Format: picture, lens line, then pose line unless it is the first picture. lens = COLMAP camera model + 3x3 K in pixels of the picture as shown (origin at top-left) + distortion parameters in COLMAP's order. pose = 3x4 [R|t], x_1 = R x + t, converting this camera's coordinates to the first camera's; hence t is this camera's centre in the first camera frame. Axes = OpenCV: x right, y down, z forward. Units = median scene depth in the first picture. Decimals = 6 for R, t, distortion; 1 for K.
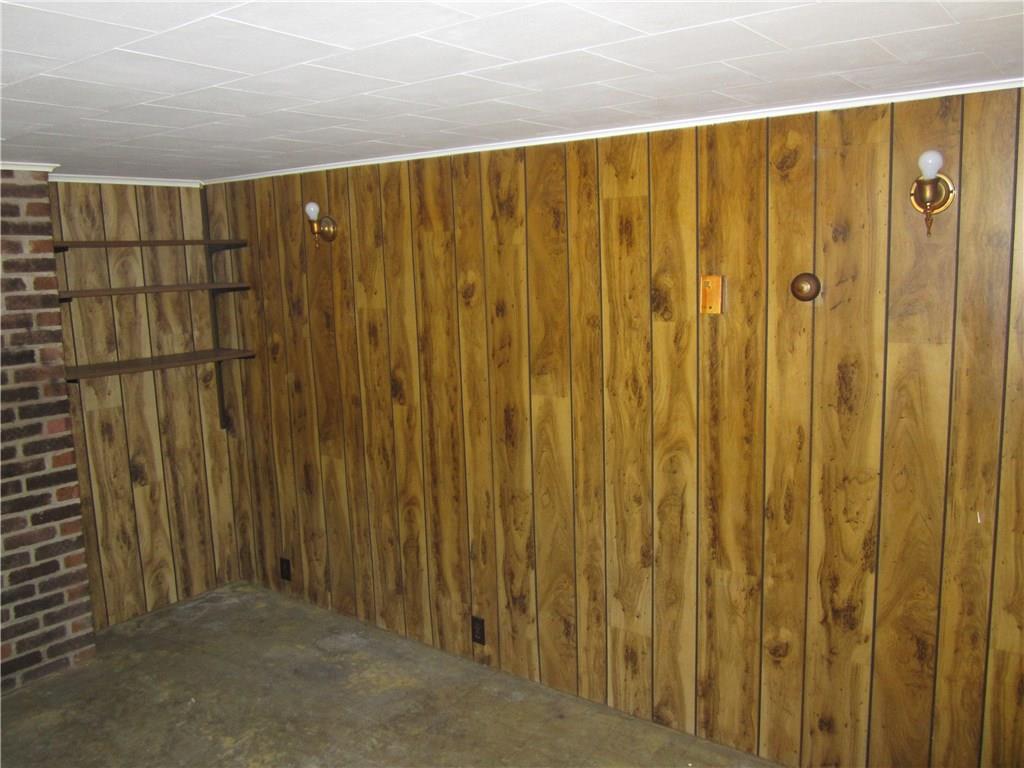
lens RADIAL K [[846.4, 0, 512.0], [0, 846.4, 384.0], [0, 0, 1]] dist [-0.048455, 0.020600]
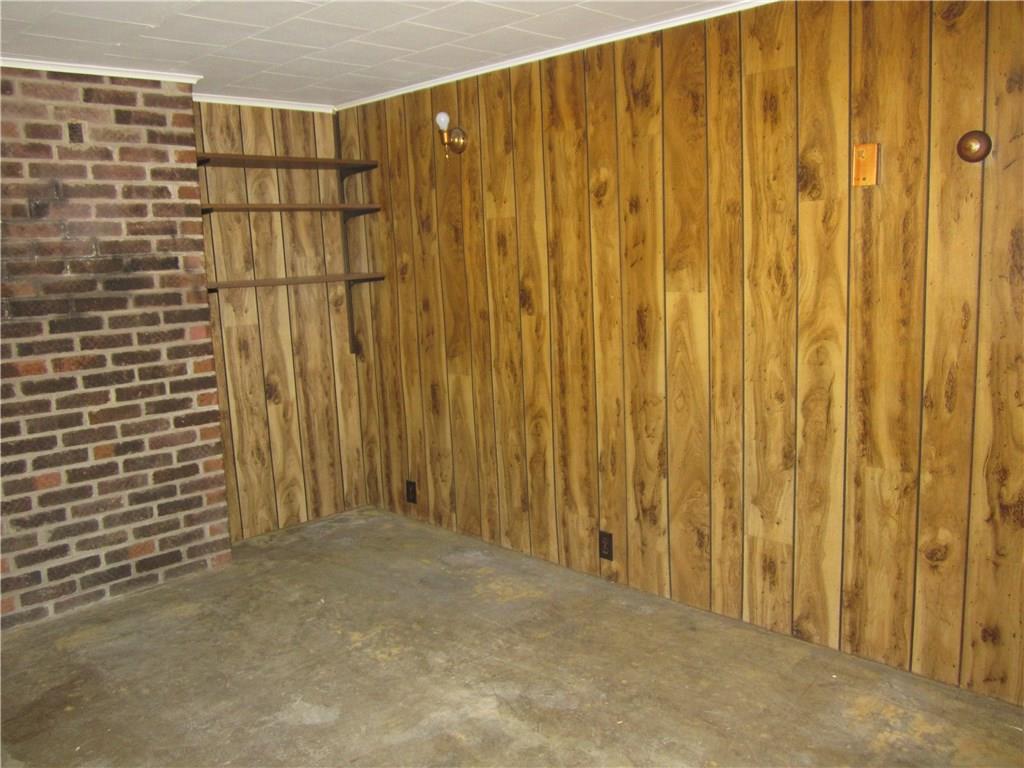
lens RADIAL K [[846.4, 0, 512.0], [0, 846.4, 384.0], [0, 0, 1]] dist [-0.048455, 0.020600]
pose [[0.990498, 0.010706, -0.137108, -0.016930], [-0.009577, 0.999915, 0.008893, 0.105299], [0.137192, -0.007496, 0.990516, 0.022405]]
